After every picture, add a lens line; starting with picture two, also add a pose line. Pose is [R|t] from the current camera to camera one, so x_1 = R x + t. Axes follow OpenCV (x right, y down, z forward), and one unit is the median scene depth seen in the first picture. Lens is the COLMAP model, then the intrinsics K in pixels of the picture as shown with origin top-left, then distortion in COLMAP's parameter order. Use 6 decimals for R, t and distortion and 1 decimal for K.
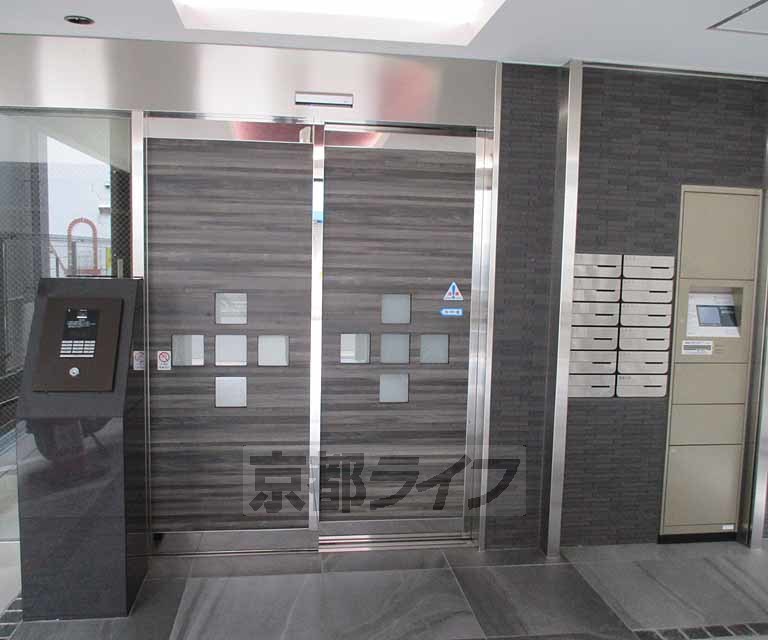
lens RADIAL K [[708.9, 0, 395.8], [0, 708.9, 318.9], [0, 0, 1]] dist [-0.009859, -0.121257]
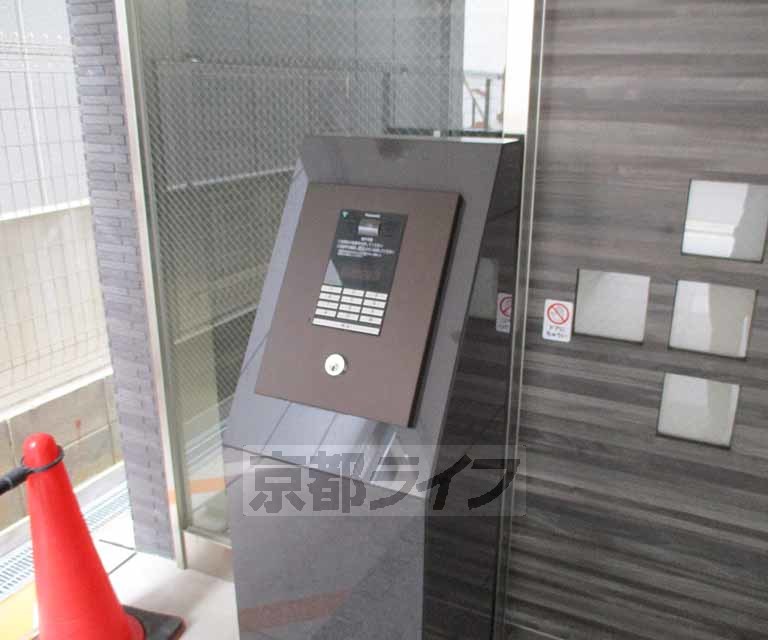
lens RADIAL K [[708.9, 0, 395.8], [0, 708.9, 318.9], [0, 0, 1]] dist [-0.009859, -0.121257]
pose [[0.827313, 0.158777, -0.538835, -0.161472], [-0.041966, 0.974012, 0.222574, -0.040648], [0.560172, -0.161526, 0.812476, 0.550700]]
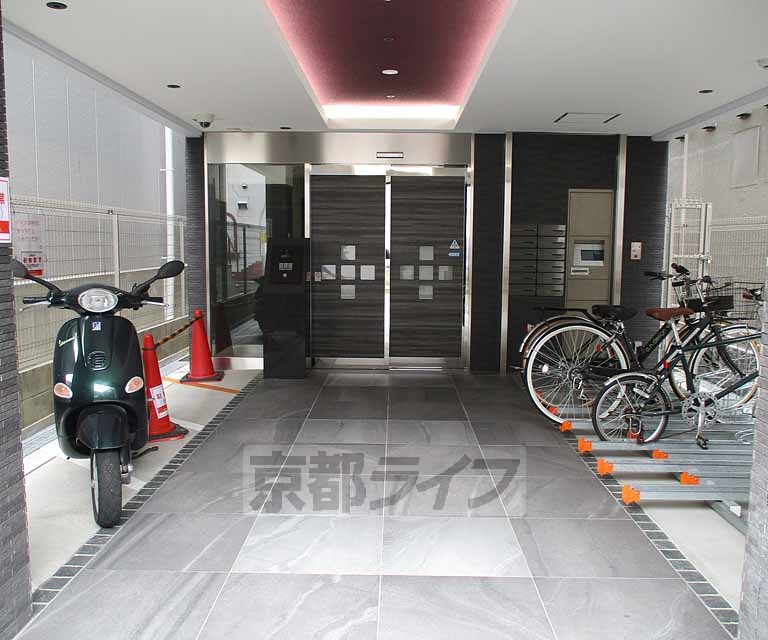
lens RADIAL K [[708.9, 0, 395.8], [0, 708.9, 318.9], [0, 0, 1]] dist [-0.009859, -0.121257]
pose [[0.989412, 0.001149, -0.145128, 0.221214], [0.000979, 0.999893, 0.014587, 0.153992], [0.145129, -0.014574, 0.989305, -1.100188]]
